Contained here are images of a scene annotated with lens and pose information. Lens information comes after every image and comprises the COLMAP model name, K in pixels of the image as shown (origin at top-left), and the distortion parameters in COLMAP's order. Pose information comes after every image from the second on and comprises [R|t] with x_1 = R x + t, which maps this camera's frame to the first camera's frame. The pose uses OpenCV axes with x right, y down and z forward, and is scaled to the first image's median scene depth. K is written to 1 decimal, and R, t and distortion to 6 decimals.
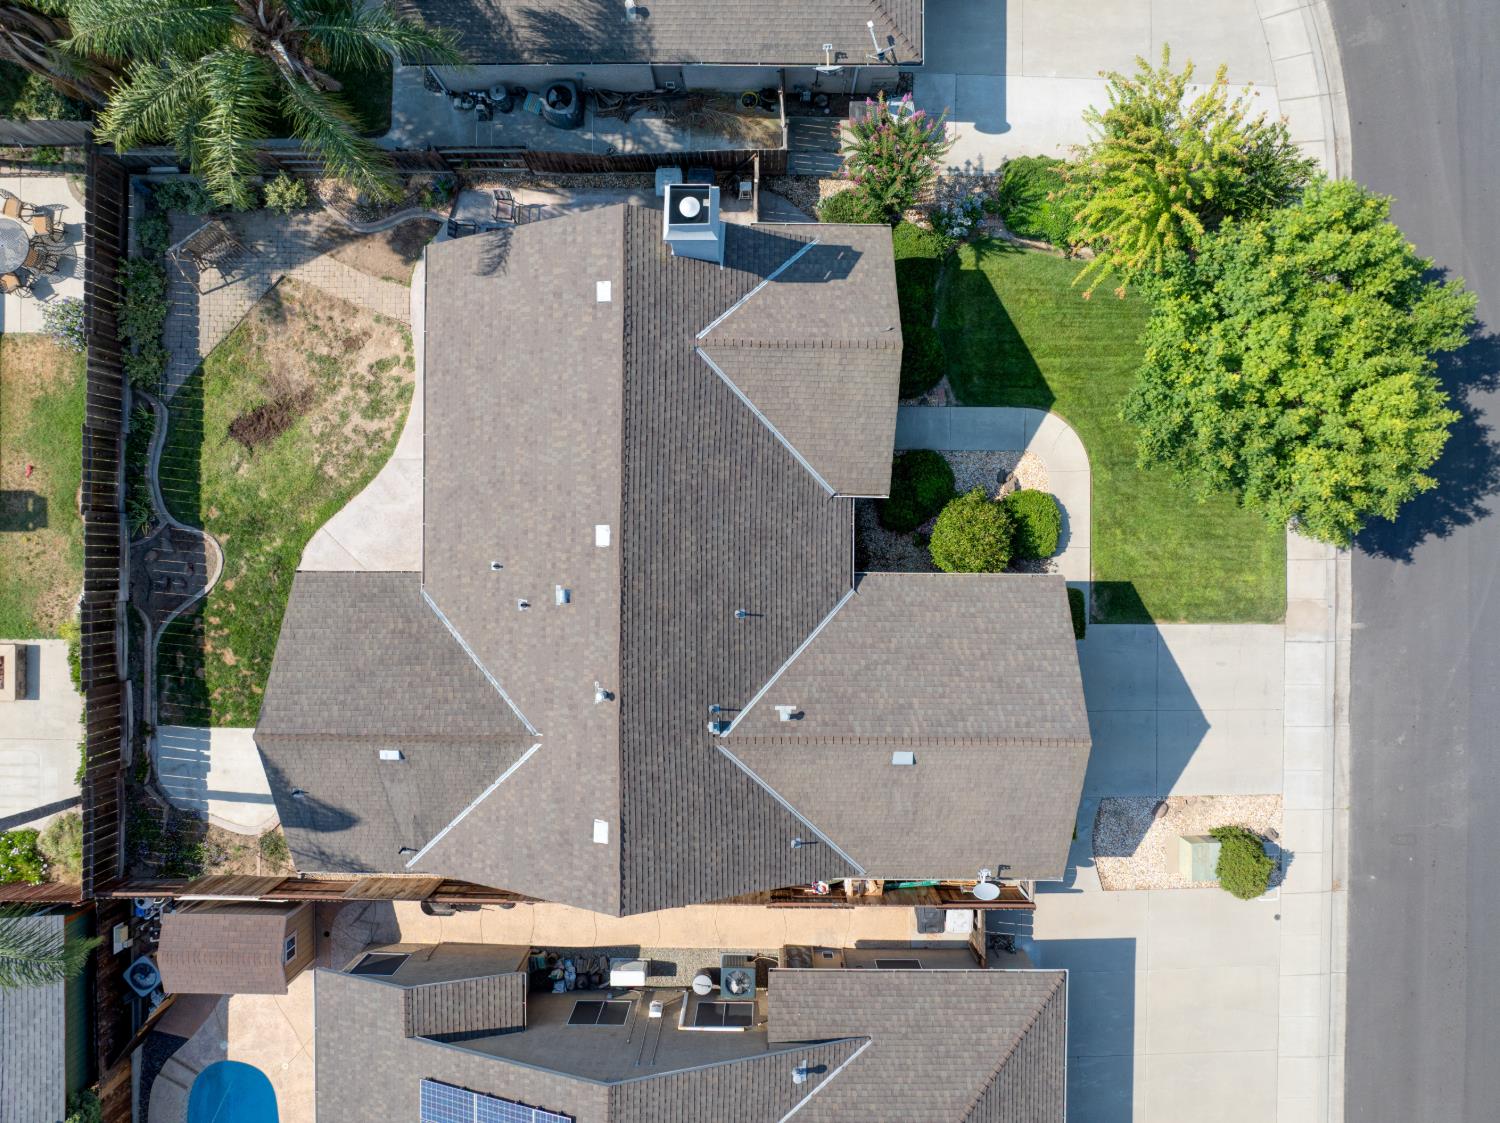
lens RADIAL K [[1068.0, 0, 751.9], [0, 1068.0, 553.7], [0, 0, 1]] dist [-0.040669, 0.015869]
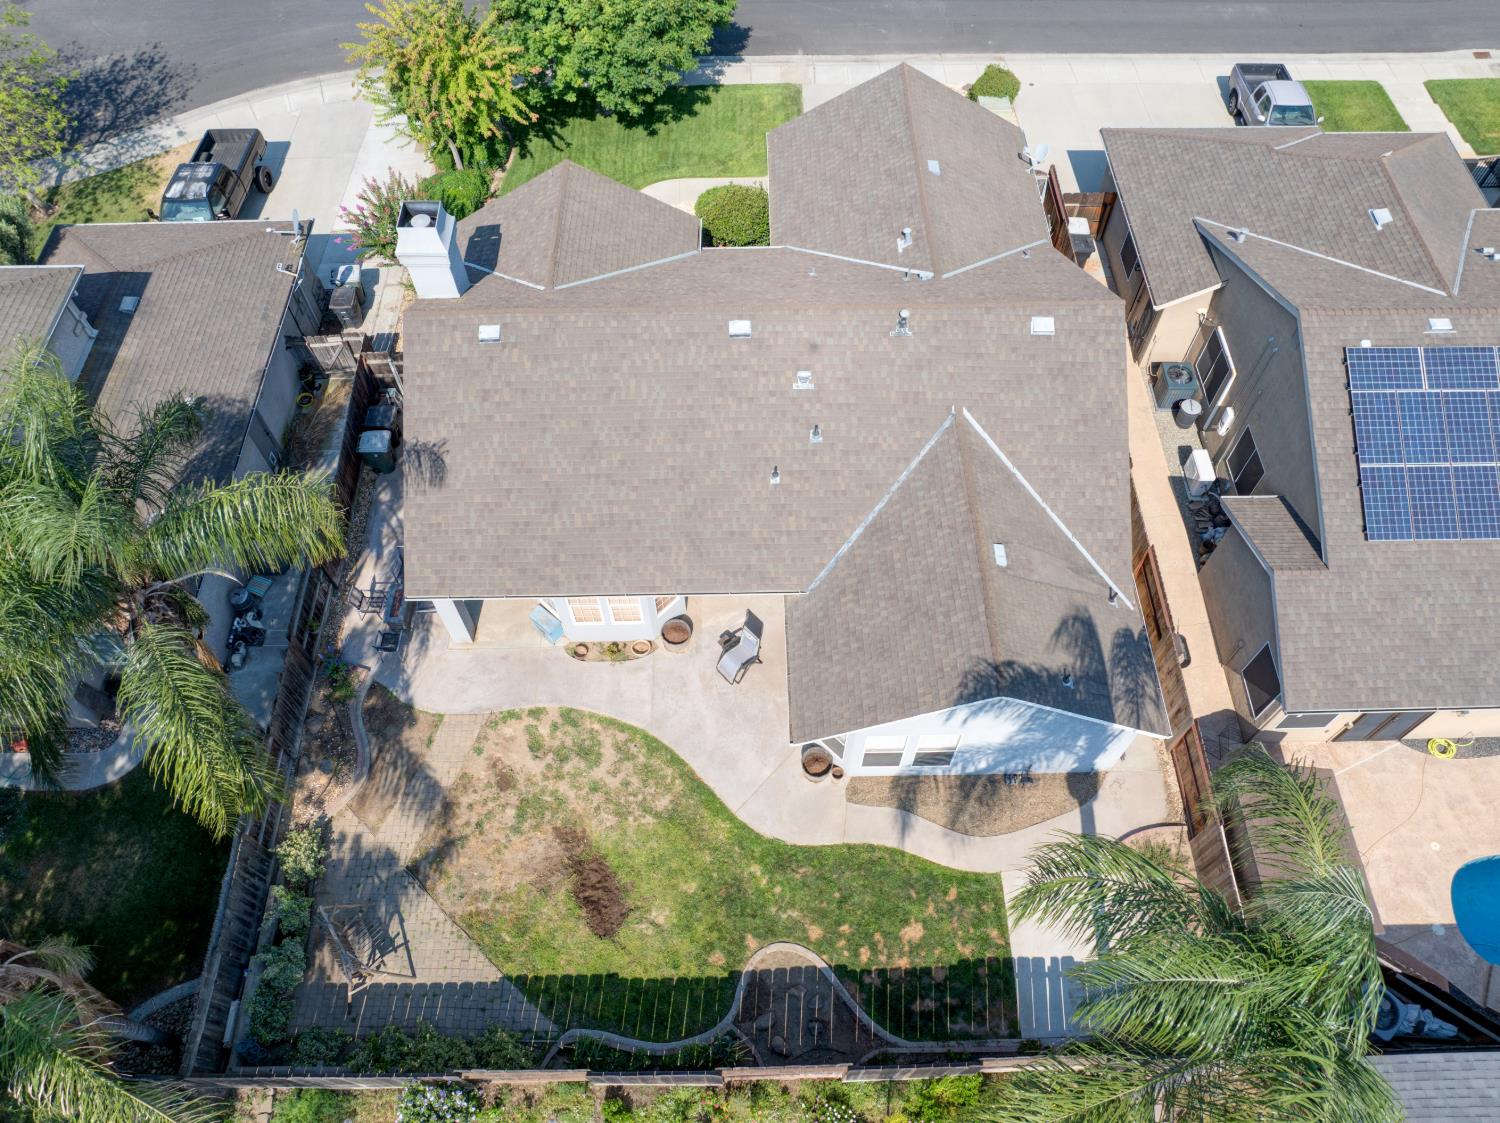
lens RADIAL K [[1068.0, 0, 758.3], [0, 1068.0, 559.3], [0, 0, 1]] dist [-0.040669, 0.015869]
pose [[-0.023355, -0.837595, 0.545793, -0.679306], [0.999706, -0.023095, 0.007337, -0.009291], [0.006460, 0.545804, 0.837888, 0.238879]]
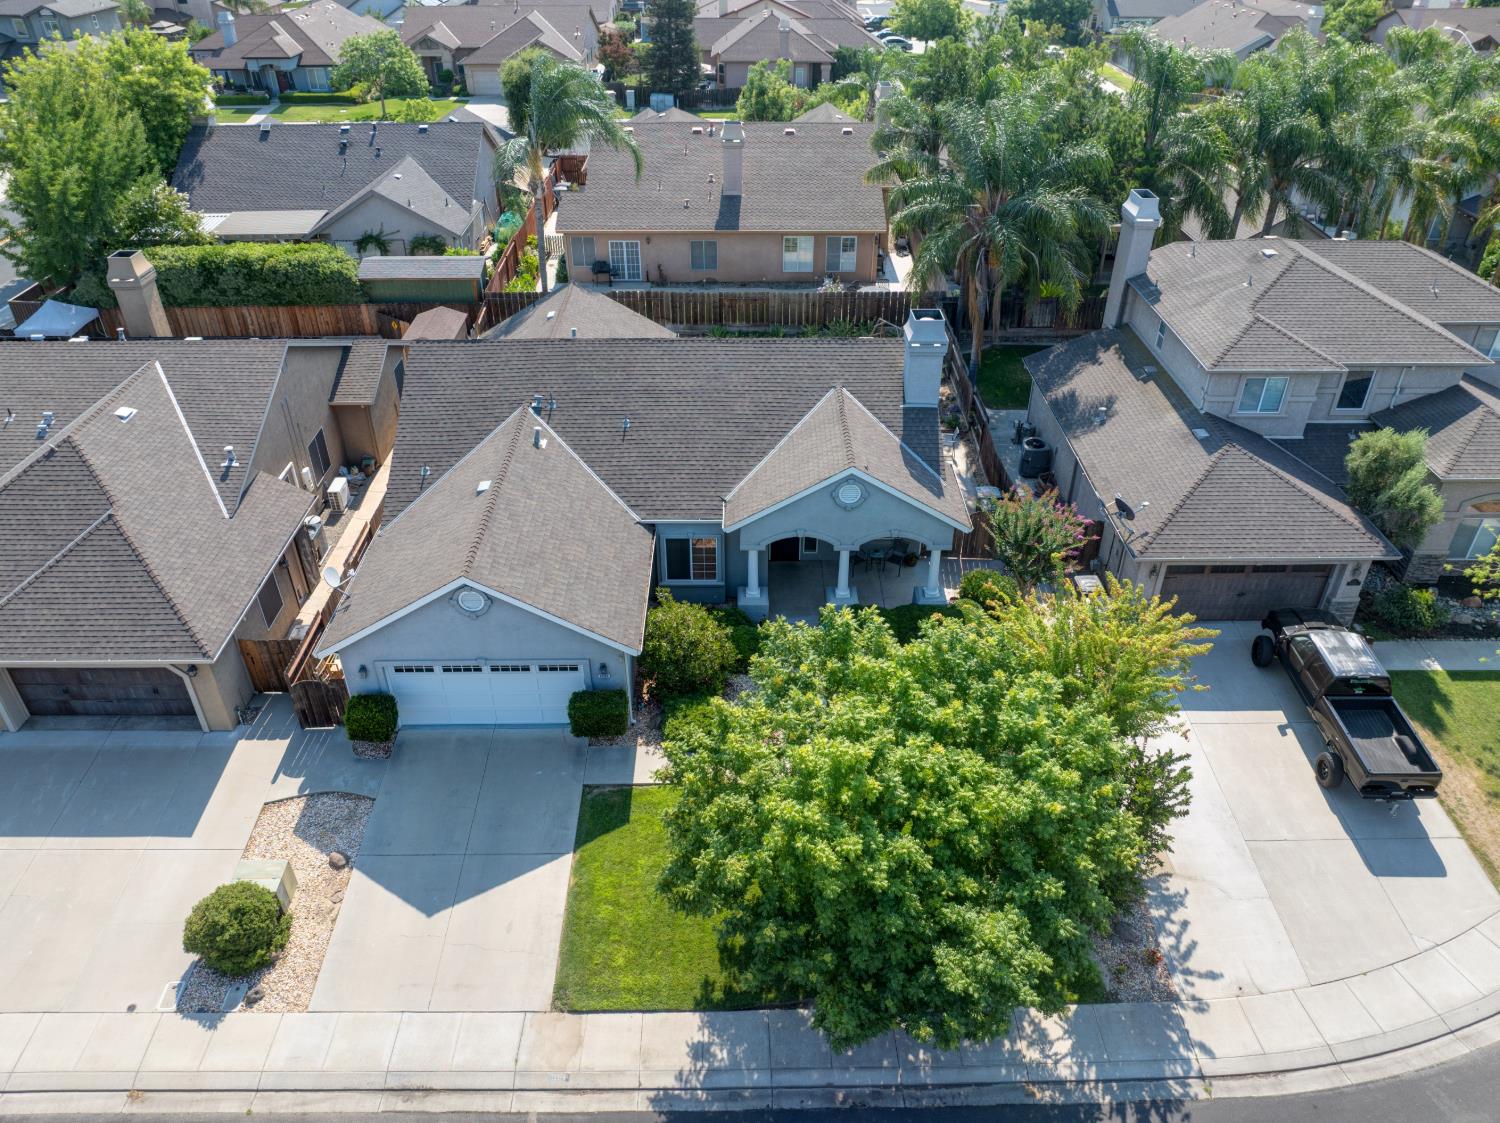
lens RADIAL K [[1068.0, 0, 764.5], [0, 1068.0, 560.6], [0, 0, 1]] dist [-0.040669, 0.015869]
pose [[0.022417, 0.565749, -0.824273, 0.920501], [-0.999748, 0.011962, -0.018980, -0.066059], [-0.000878, 0.824491, 0.565875, 0.362178]]
